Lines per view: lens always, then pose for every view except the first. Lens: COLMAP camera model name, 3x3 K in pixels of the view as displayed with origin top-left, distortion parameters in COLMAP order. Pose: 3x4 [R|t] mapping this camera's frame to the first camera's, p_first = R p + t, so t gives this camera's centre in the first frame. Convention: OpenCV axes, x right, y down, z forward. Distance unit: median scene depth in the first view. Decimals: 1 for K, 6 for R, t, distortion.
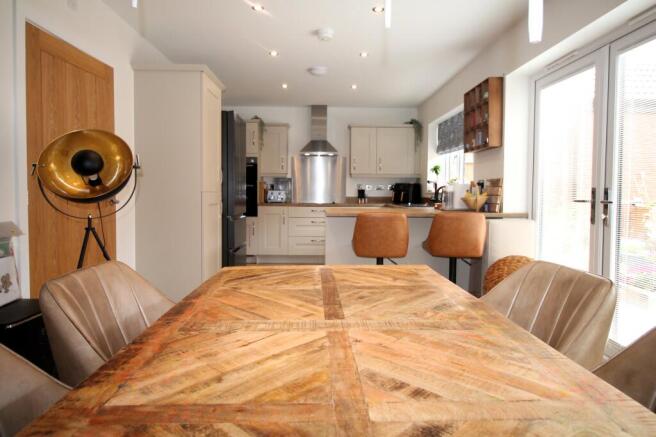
lens RADIAL K [[401.8, 0, 326.2], [0, 401.8, 205.0], [0, 0, 1]] dist [0.001970, 0.000431]
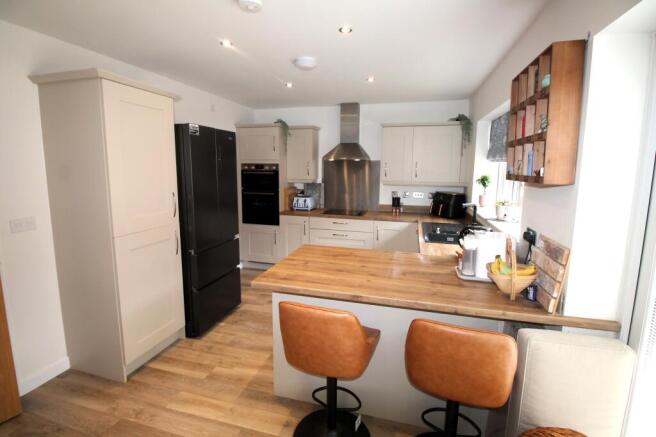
lens RADIAL K [[311.8, 0, 327.1], [0, 311.8, 208.0], [0, 0, 1]] dist [-0.000075, -0.015363]
pose [[0.958100, 0.038603, -0.283821, 0.159364], [-0.010680, 0.995002, 0.099278, -0.094771], [0.286235, -0.092087, 0.953724, 0.340639]]
